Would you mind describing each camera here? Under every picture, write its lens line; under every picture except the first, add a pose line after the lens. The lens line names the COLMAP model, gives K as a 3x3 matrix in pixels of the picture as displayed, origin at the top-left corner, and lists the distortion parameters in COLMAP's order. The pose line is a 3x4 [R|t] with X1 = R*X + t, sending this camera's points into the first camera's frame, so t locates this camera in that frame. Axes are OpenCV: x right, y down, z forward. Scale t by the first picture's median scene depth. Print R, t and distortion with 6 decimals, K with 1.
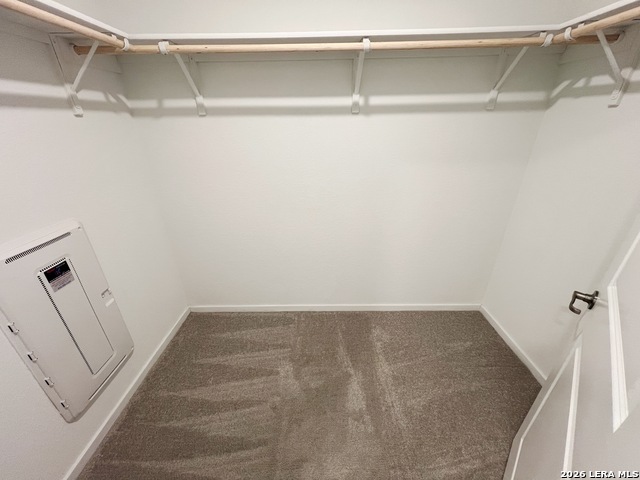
lens RADIAL K [[256.6, 0, 323.4], [0, 256.6, 237.4], [0, 0, 1]] dist [0.000912, -0.000658]
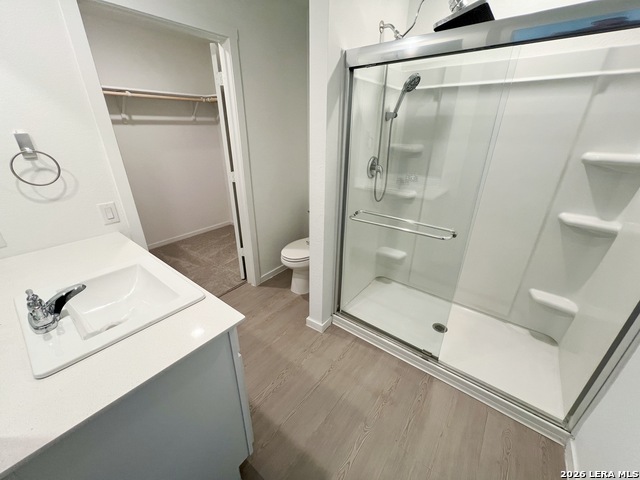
lens RADIAL K [[256.6, 0, 326.3], [0, 256.6, 238.9], [0, 0, 1]] dist [0.000912, -0.000658]
pose [[0.595573, -0.300896, 0.744818, -0.667346], [0.328917, 0.937253, 0.115629, 0.585865], [-0.732876, 0.176118, 0.657173, -1.189698]]
